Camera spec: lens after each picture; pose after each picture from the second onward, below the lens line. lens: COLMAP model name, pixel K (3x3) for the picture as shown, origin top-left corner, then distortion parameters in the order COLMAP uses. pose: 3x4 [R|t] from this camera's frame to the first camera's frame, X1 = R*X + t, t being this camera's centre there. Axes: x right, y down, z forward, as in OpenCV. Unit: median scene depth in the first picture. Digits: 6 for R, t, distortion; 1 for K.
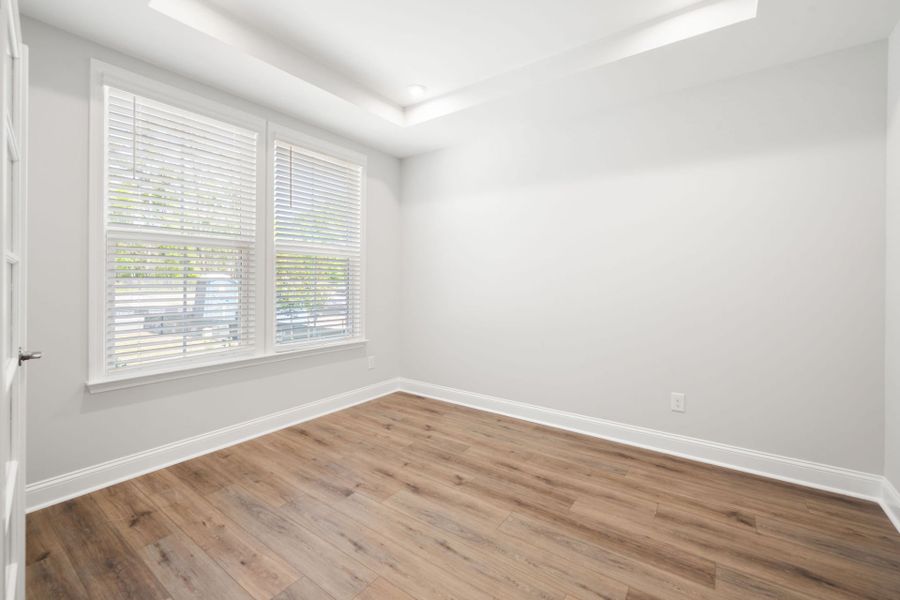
lens RADIAL K [[383.1, 0, 451.7], [0, 383.1, 286.9], [0, 0, 1]] dist [-0.000097, -0.000015]
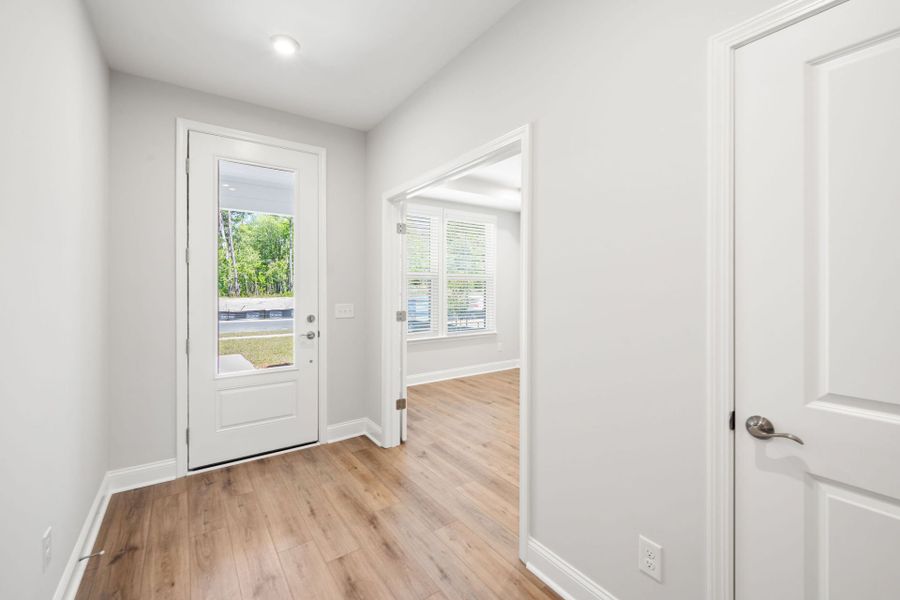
lens RADIAL K [[383.1, 0, 451.7], [0, 383.1, 286.9], [0, 0, 1]] dist [-0.000097, -0.000015]
pose [[0.945678, -0.008410, -0.324995, 0.211266], [0.003030, 0.999850, -0.017056, -0.041892], [0.325090, 0.015145, 0.945562, -1.011717]]
